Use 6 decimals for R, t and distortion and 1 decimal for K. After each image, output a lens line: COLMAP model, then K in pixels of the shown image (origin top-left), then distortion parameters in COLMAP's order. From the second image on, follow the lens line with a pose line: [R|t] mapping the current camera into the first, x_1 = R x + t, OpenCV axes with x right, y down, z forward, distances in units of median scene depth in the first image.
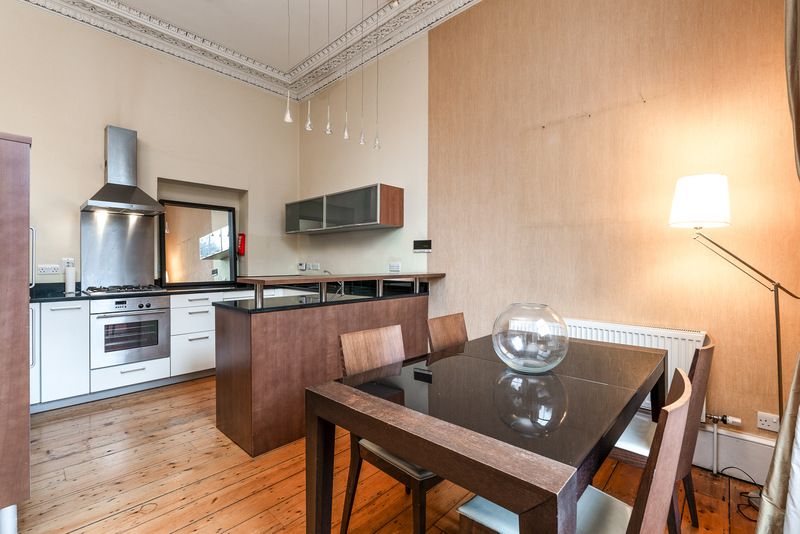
lens RADIAL K [[354.8, 0, 400.0], [0, 354.8, 267.0], [0, 0, 1]] dist [0.002378, 0.000226]
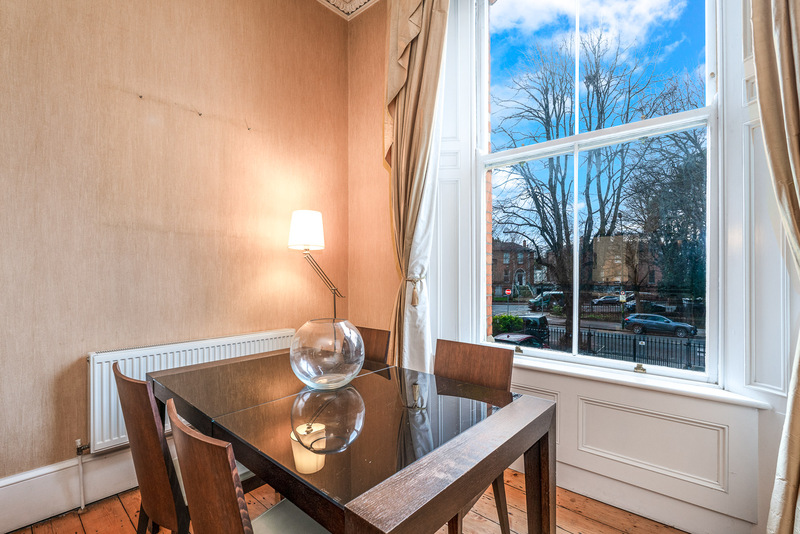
lens RADIAL K [[367.3, 0, 400.0], [0, 367.3, 267.0], [0, 0, 1]] dist [0.001591, 0.000218]
pose [[-0.020744, 0.011162, 0.999723, -0.344776], [0.016192, 0.999810, -0.010827, -0.014767], [-0.999654, 0.015963, -0.020921, 0.426733]]
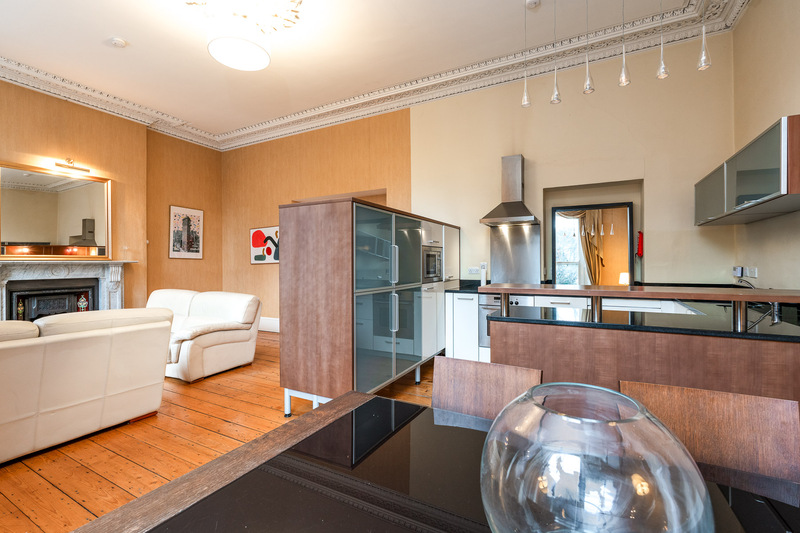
lens RADIAL K [[354.5, 0, 400.0], [0, 354.5, 266.5], [0, 0, 1]] dist [-0.013821, 0.000292]
pose [[0.253000, 0.006660, -0.967443, 0.339554], [-0.010219, 0.999939, 0.004211, -0.013546], [0.967412, 0.008821, 0.253052, 0.377748]]
